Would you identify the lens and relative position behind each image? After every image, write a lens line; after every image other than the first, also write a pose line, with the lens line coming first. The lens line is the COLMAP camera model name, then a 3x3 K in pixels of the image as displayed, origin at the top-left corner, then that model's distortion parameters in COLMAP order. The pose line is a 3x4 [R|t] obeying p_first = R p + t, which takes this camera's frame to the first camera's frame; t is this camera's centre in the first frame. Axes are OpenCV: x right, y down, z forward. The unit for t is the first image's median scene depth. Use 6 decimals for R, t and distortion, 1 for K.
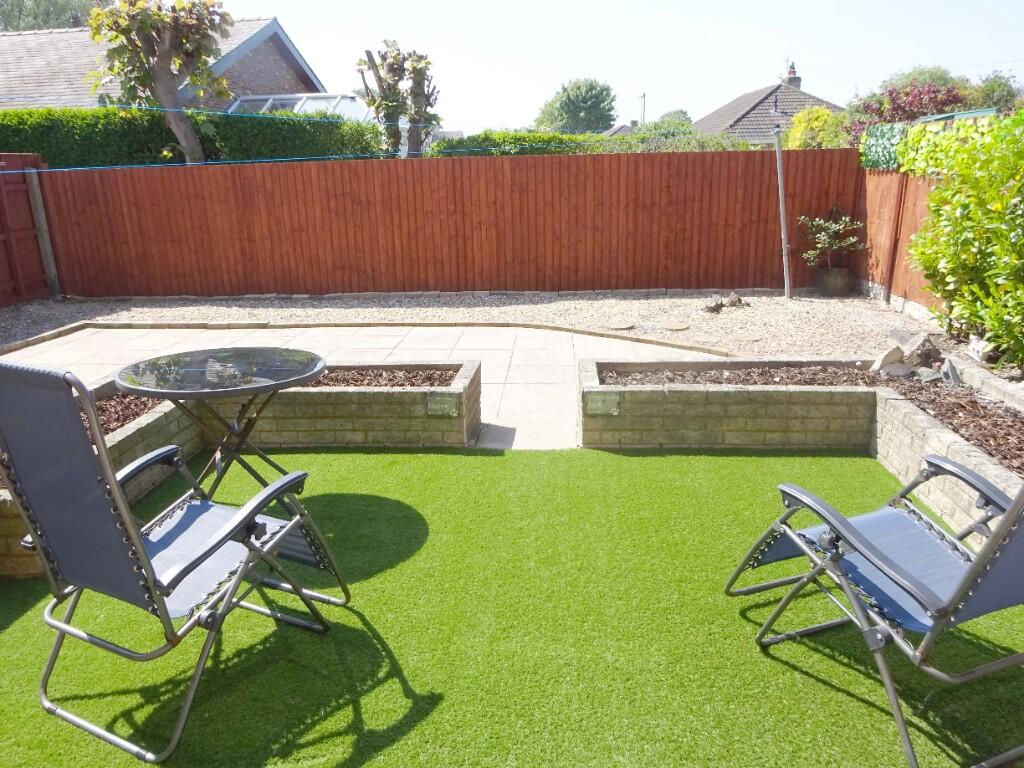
lens RADIAL K [[748.7, 0, 511.8], [0, 748.7, 383.6], [0, 0, 1]] dist [-0.004840, 0.009886]
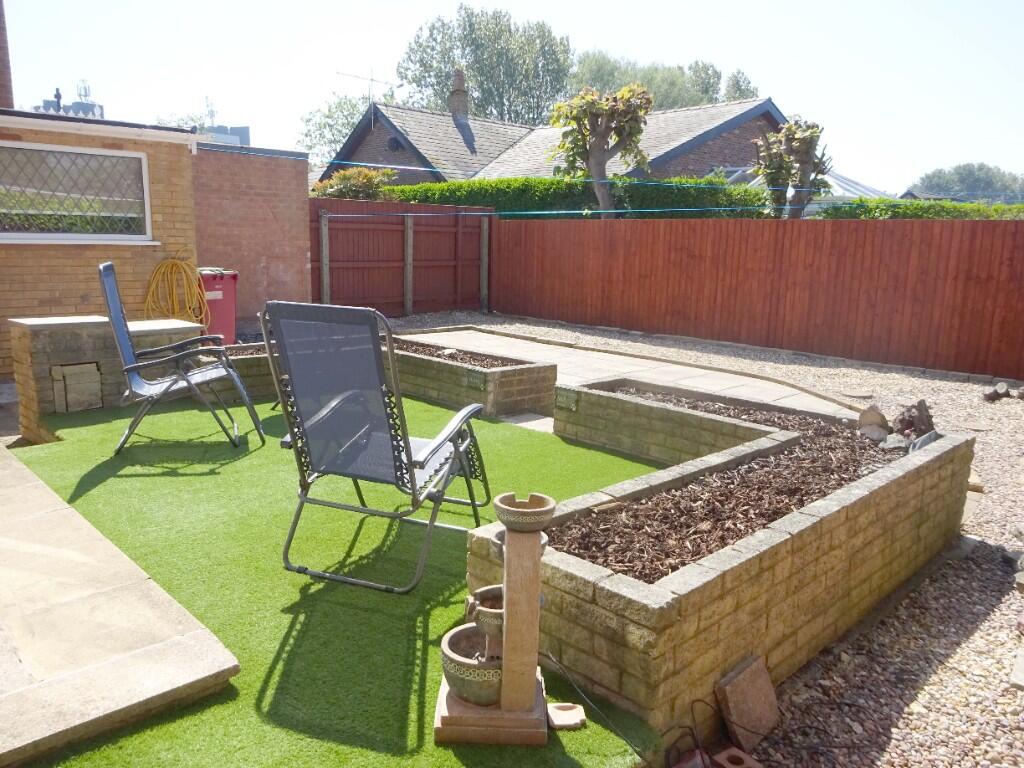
lens RADIAL K [[748.7, 0, 516.5], [0, 748.7, 385.6], [0, 0, 1]] dist [-0.004840, 0.009886]
pose [[0.752692, 0.171673, -0.635596, 0.342261], [-0.228152, 0.973599, -0.007217, 0.013885], [0.617577, 0.150445, 0.771988, 0.005825]]
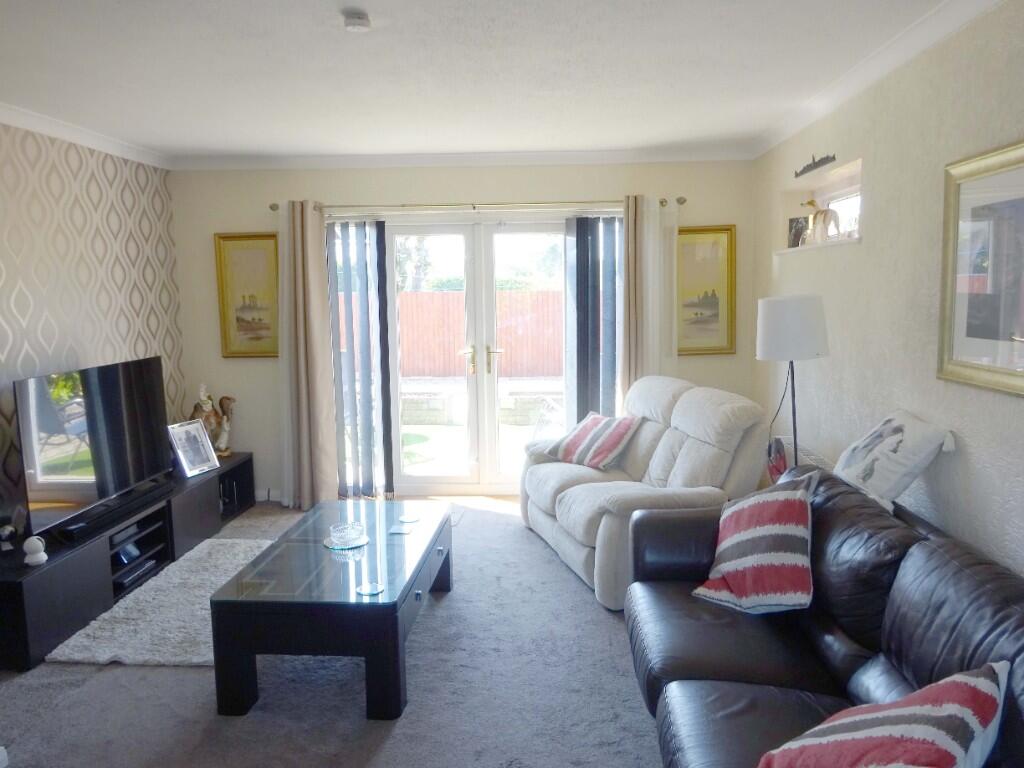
lens RADIAL K [[748.7, 0, 511.8], [0, 748.7, 381.9], [0, 0, 1]] dist [-0.004840, 0.009886]
pose [[0.999821, 0.007357, 0.017458, 0.041380], [-0.004331, 0.985874, -0.167430, 0.149637], [-0.018444, 0.167324, 0.985729, -0.533056]]
